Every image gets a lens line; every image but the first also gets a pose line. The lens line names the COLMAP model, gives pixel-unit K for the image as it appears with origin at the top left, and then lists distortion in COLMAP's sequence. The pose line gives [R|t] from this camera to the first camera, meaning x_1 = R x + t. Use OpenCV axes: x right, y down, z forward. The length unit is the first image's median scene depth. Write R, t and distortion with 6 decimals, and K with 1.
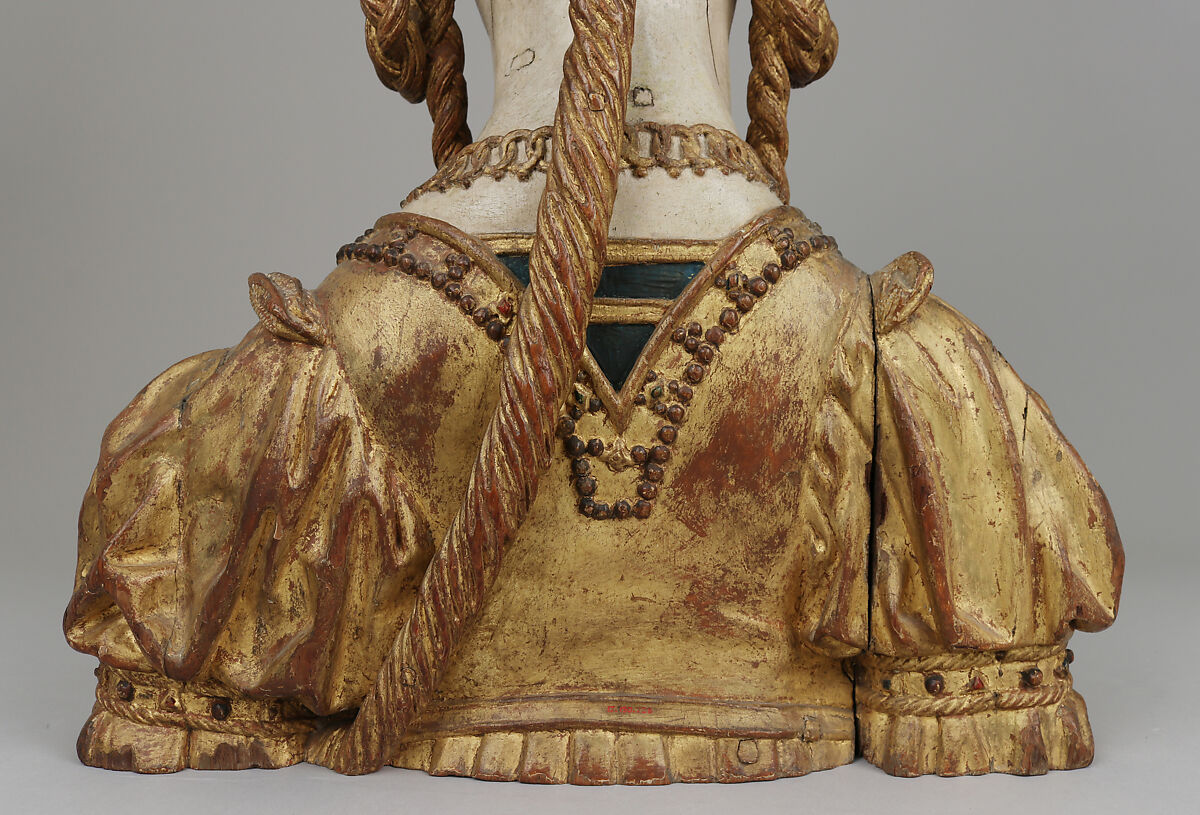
lens RADIAL K [[1119.7, 0, 587.2], [0, 1119.7, 412.6], [0, 0, 1]] dist [-0.086974, 0.000000]
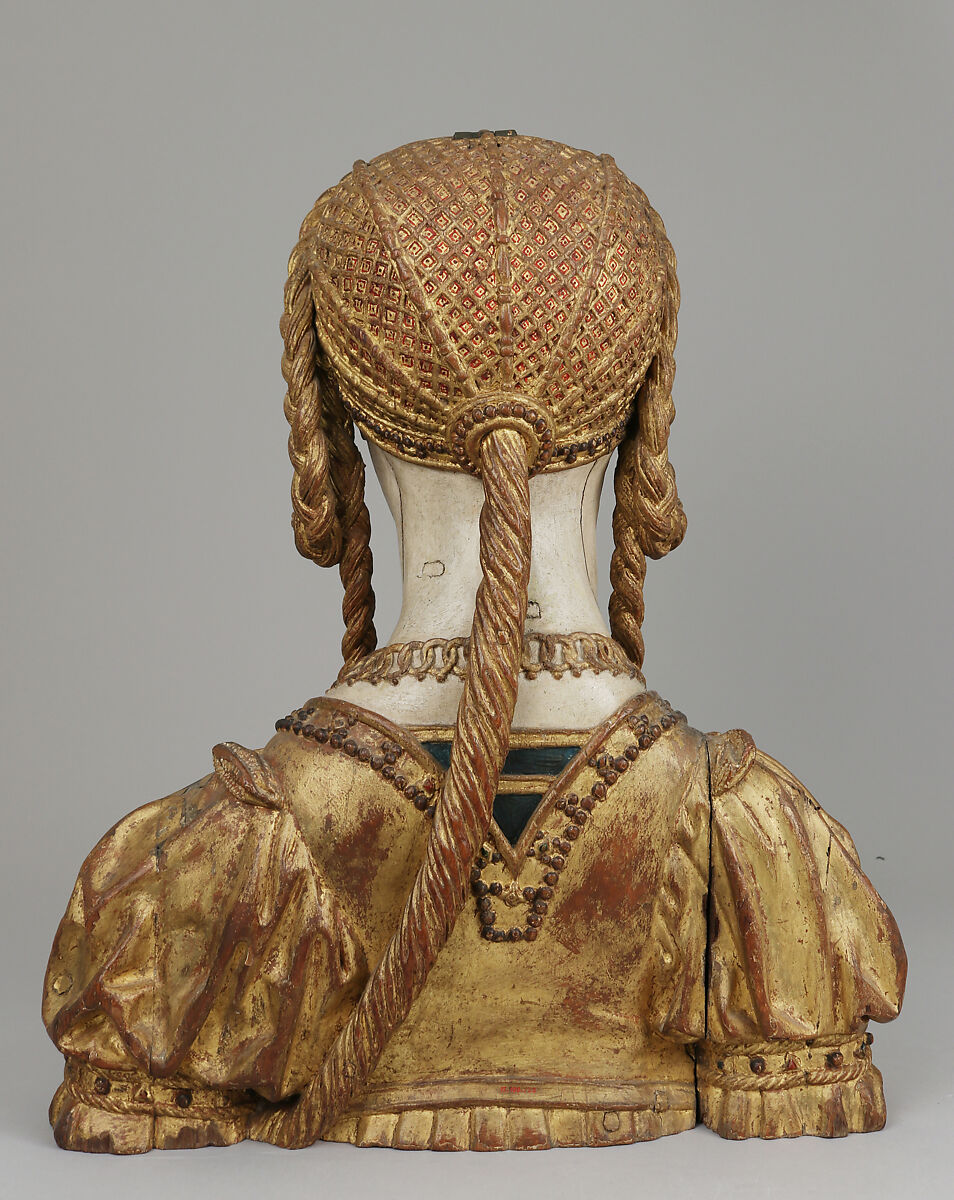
lens RADIAL K [[1629.0, 0, 482.4], [0, 1629.0, 597.4], [0, 0, 1]] dist [-0.027249, 0.000000]
pose [[0.996017, 0.003919, 0.089083, -0.171157], [-0.004079, 0.999990, 0.001610, -0.298477], [-0.089076, -0.001967, 0.996023, -0.842467]]
